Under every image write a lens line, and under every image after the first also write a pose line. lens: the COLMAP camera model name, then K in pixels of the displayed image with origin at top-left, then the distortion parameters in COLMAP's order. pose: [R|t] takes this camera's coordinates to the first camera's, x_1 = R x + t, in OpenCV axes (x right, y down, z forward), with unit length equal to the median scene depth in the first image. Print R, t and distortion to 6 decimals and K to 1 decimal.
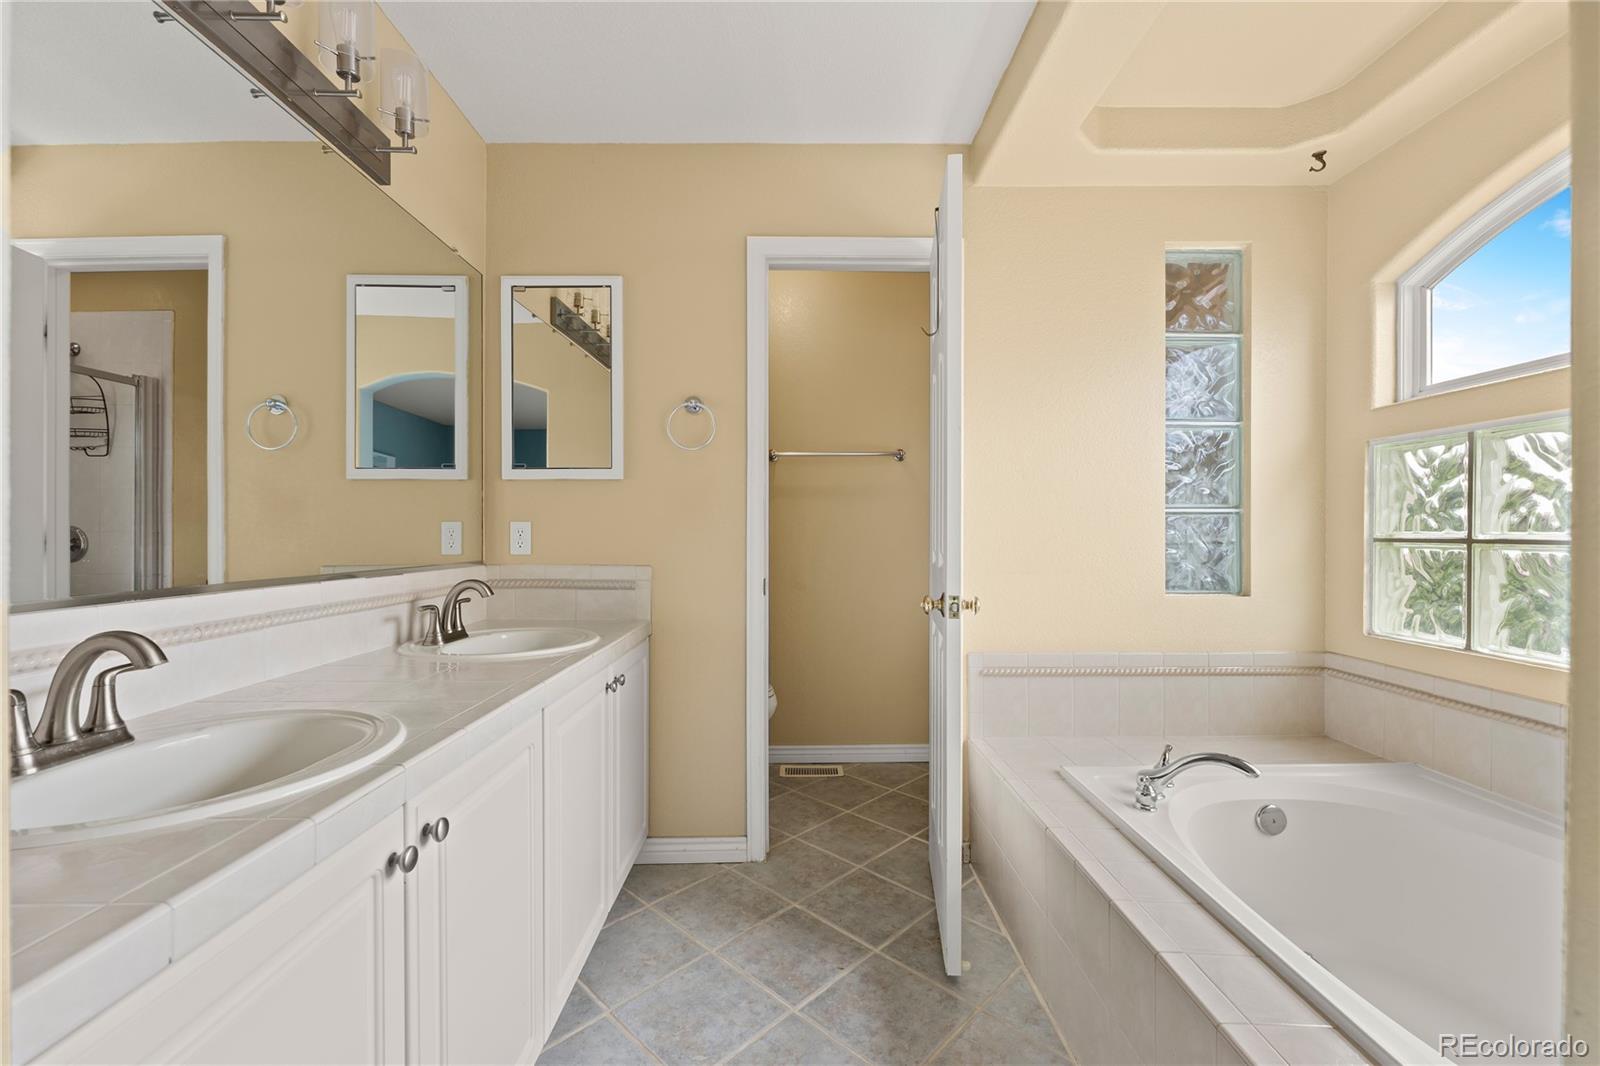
lens RADIAL K [[652.7, 0, 798.1], [0, 652.7, 535.4], [0, 0, 1]] dist [-0.000070, -0.000093]
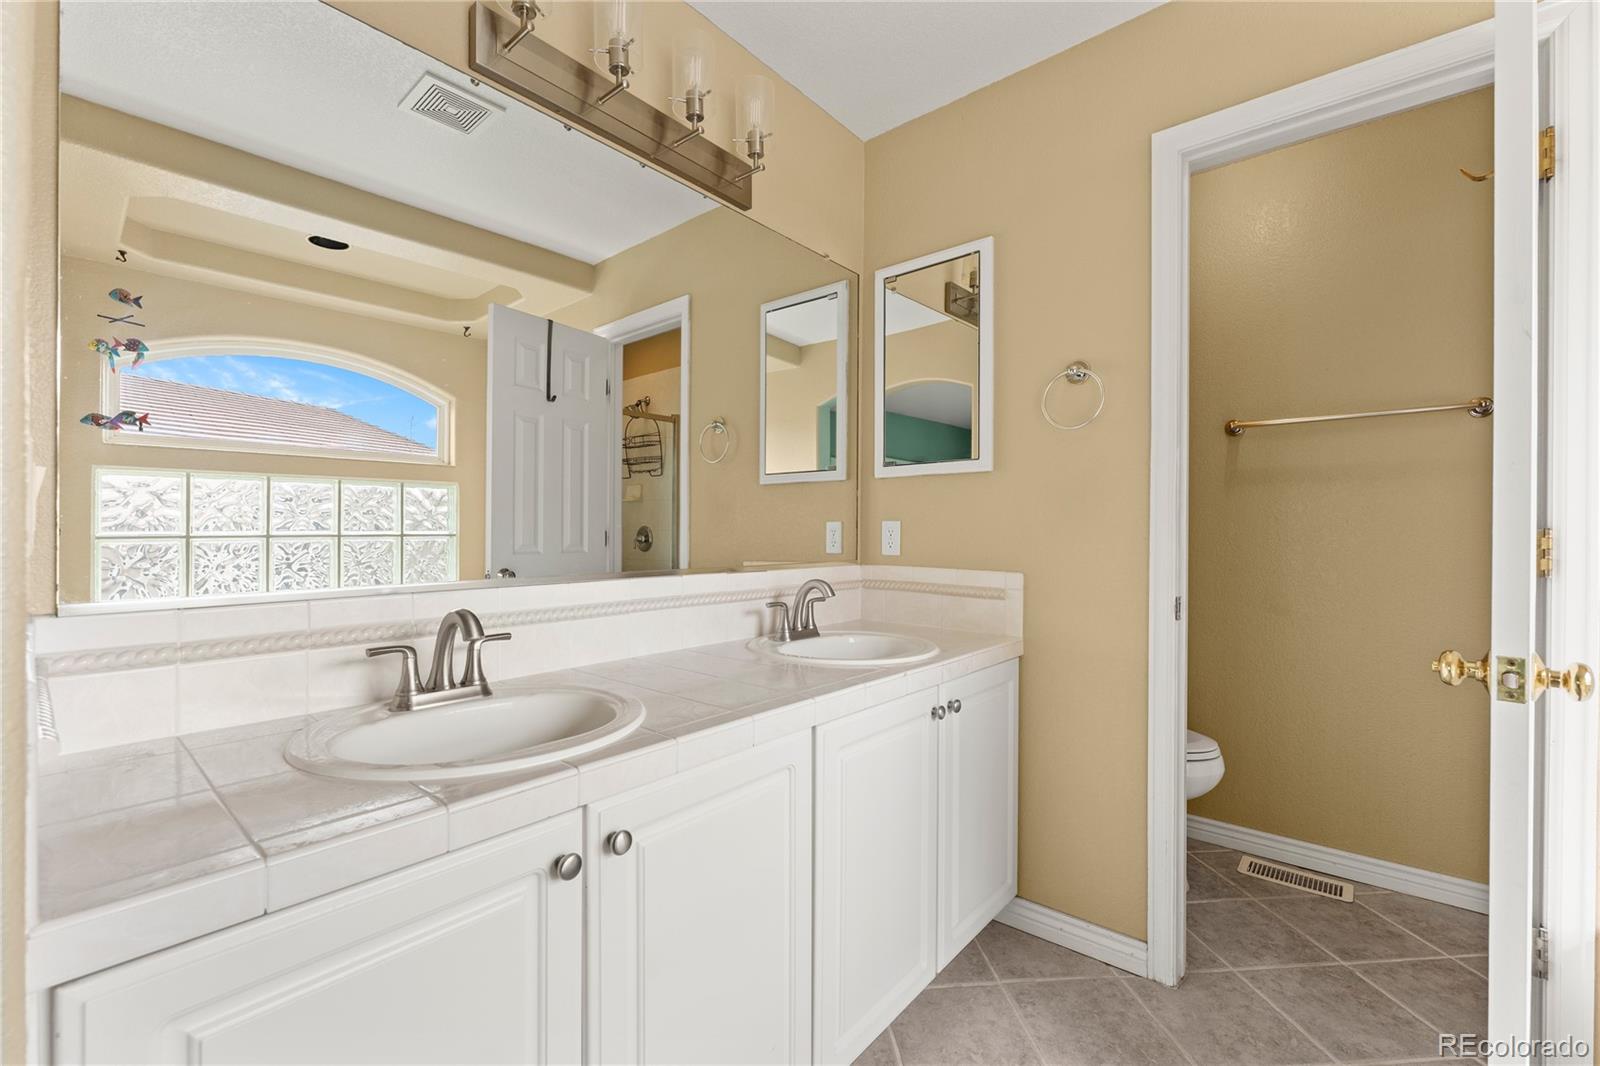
lens RADIAL K [[664.0, 0, 800.0], [0, 664.0, 533.0], [0, 0, 1]] dist [0.000689, -0.000440]
pose [[0.757752, 0.004485, -0.652528, 0.114507], [-0.006313, 0.999980, -0.000459, -0.002074], [0.652513, 0.004467, 0.757765, 0.171866]]
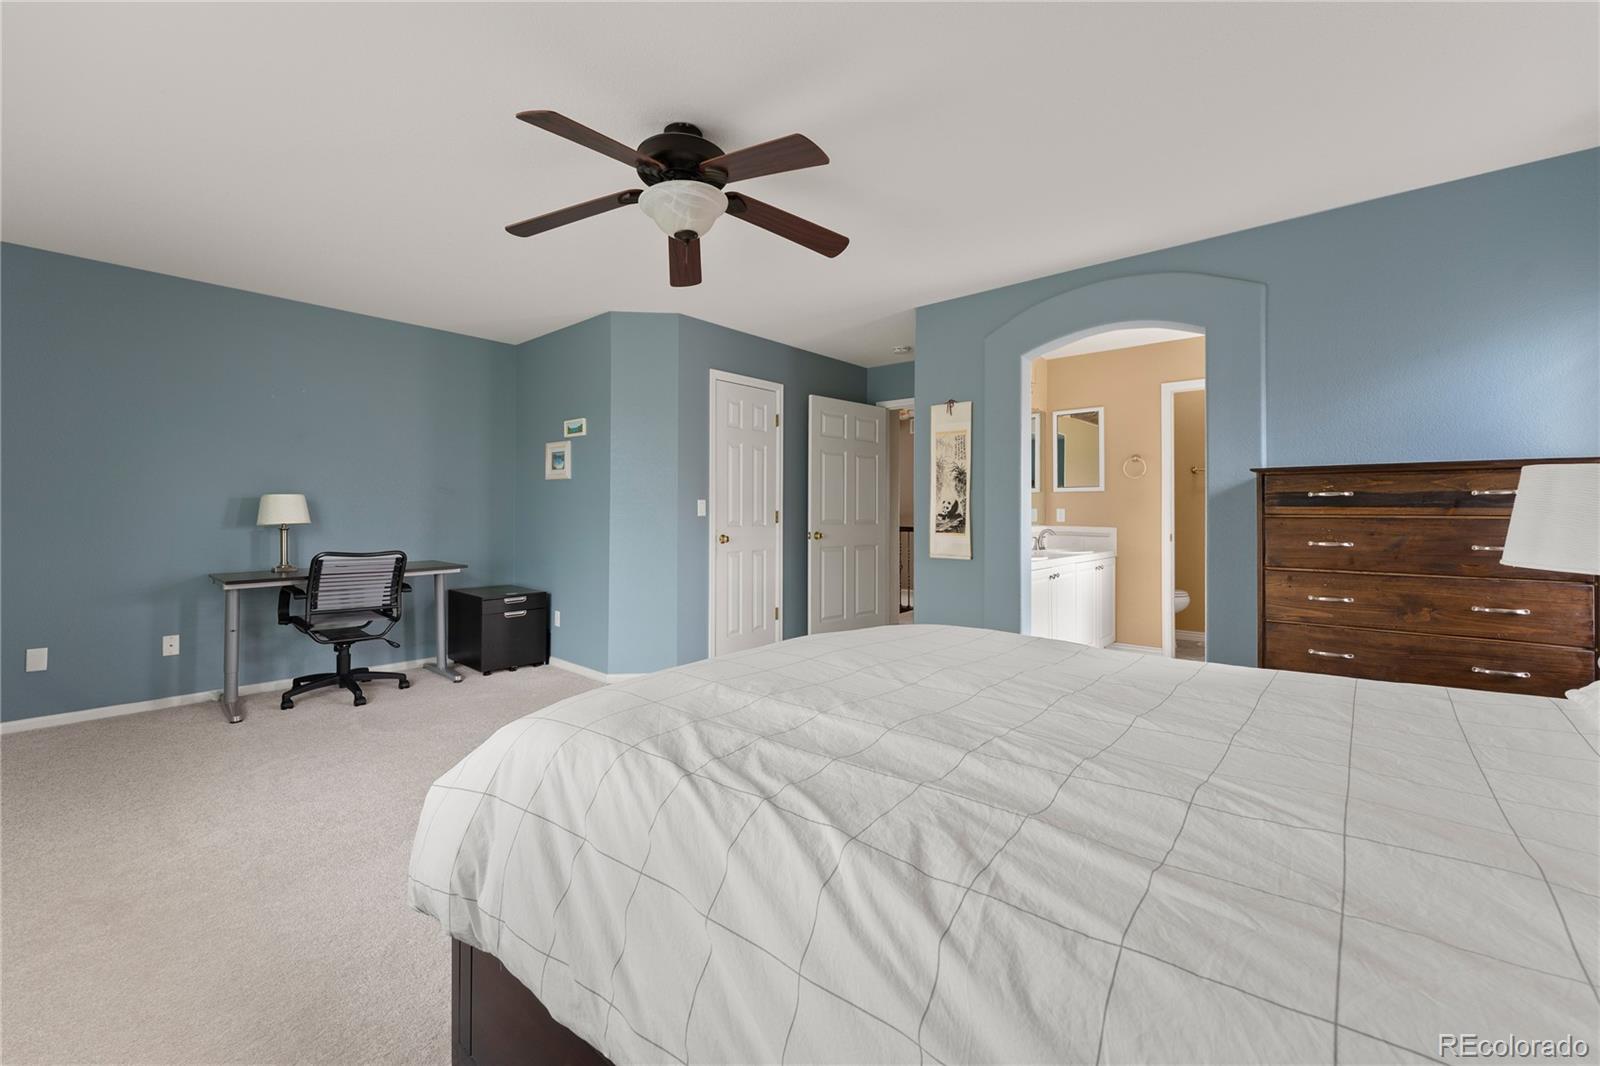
lens RADIAL K [[640.0, 0, 799.0], [0, 640.0, 516.3], [0, 0, 1]] dist [-0.000815, -0.000328]
pose [[0.748073, 0.002901, -0.663611, 0.460272], [-0.002331, 0.999996, 0.001744, 0.005399], [0.663613, 0.000243, 0.748076, -1.523934]]
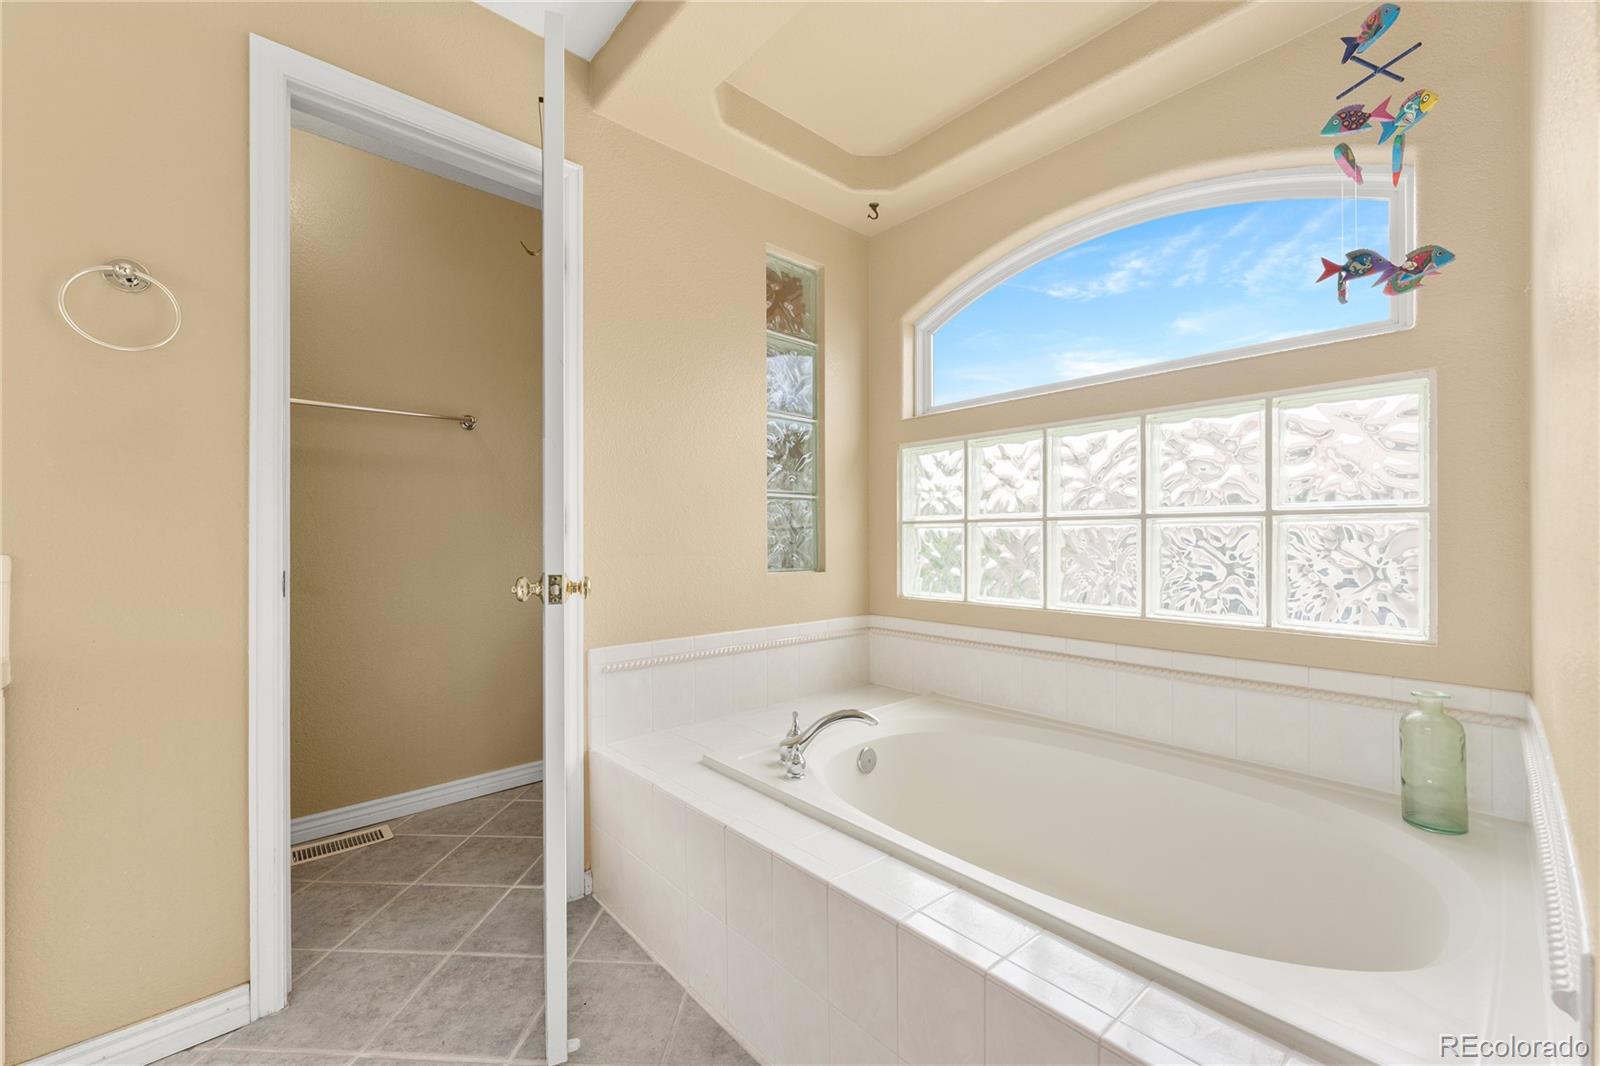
lens RADIAL K [[637.1, 0, 797.6], [0, 637.1, 537.0], [0, 0, 1]] dist [0.001971, -0.000119]
pose [[0.752617, 0.000412, 0.658458, -0.087735], [0.004138, 0.999977, -0.005356, 0.038893], [-0.658445, 0.006756, 0.752598, 0.190156]]
